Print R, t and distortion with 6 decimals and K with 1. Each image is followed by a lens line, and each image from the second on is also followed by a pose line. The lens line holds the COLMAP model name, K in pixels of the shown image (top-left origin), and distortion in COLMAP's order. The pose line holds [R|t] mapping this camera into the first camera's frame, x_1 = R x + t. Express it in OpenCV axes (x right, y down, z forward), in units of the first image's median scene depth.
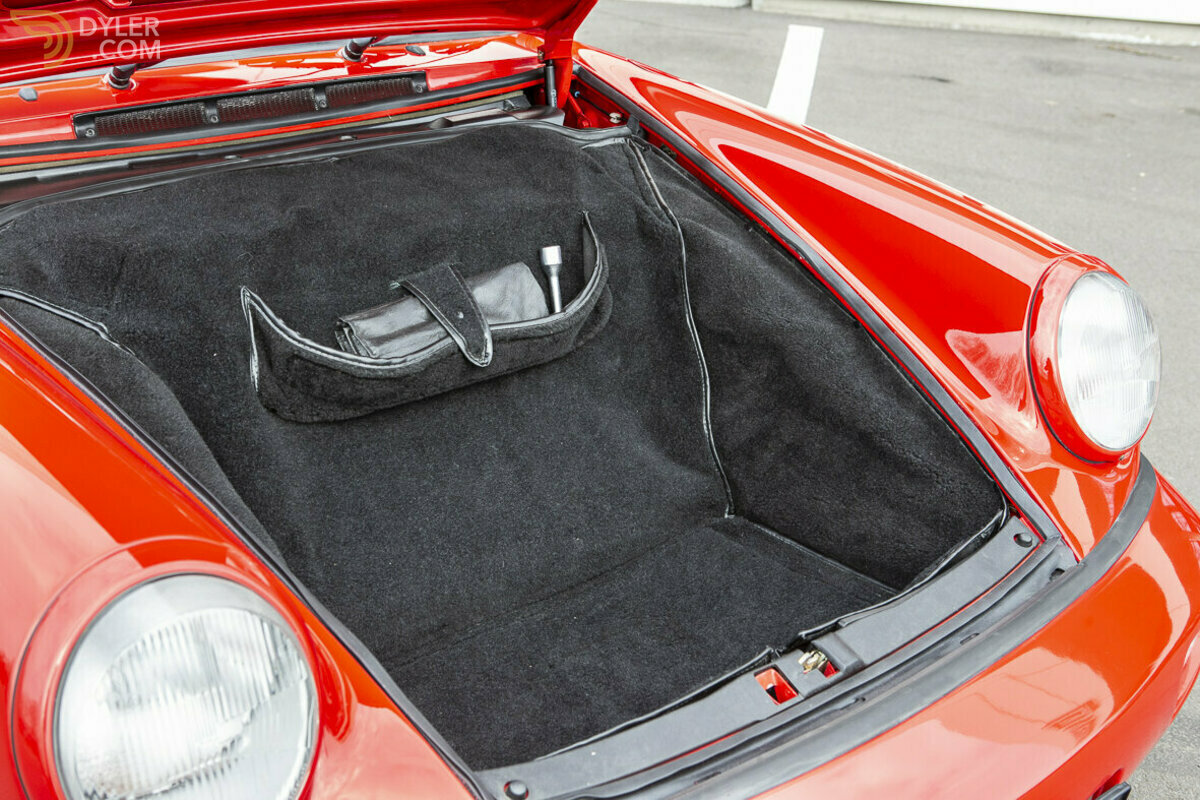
lens RADIAL K [[1578.2, 0, 604.8], [0, 1578.2, 392.9], [0, 0, 1]] dist [0.015970, 0.000000]
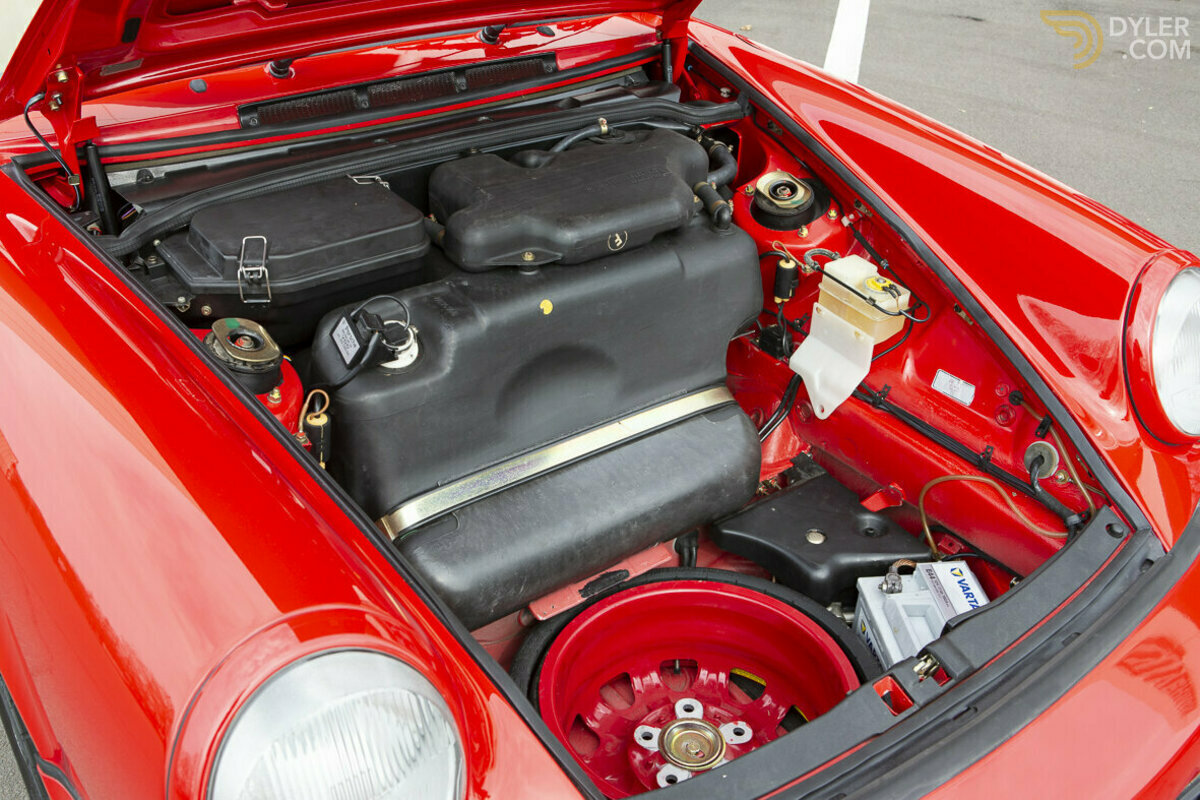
lens RADIAL K [[1197.9, 0, 592.5], [0, 1197.9, 404.6], [0, 0, 1]] dist [-0.021848, 0.000000]
pose [[0.997867, 0.021874, -0.061507, -0.032712], [-0.013309, 0.990570, 0.136358, -0.078379], [0.063909, -0.135249, 0.988748, 0.155167]]
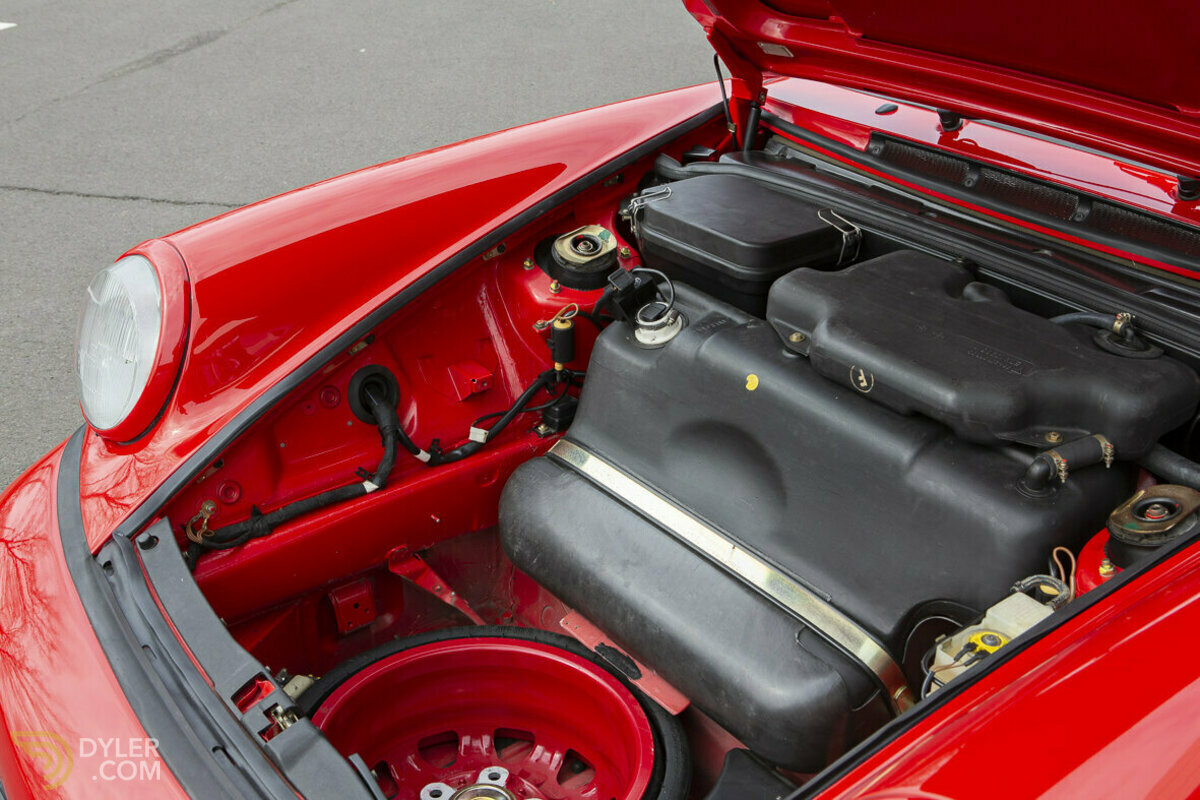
lens RADIAL K [[1330.3, 0, 598.4], [0, 1330.3, 406.7], [0, 0, 1]] dist [-0.018443, 0.000000]
pose [[-0.041825, 0.404585, -0.913543, 0.549319], [-0.430207, 0.817948, 0.381945, -0.262748], [0.901761, 0.408988, 0.139845, 0.695303]]
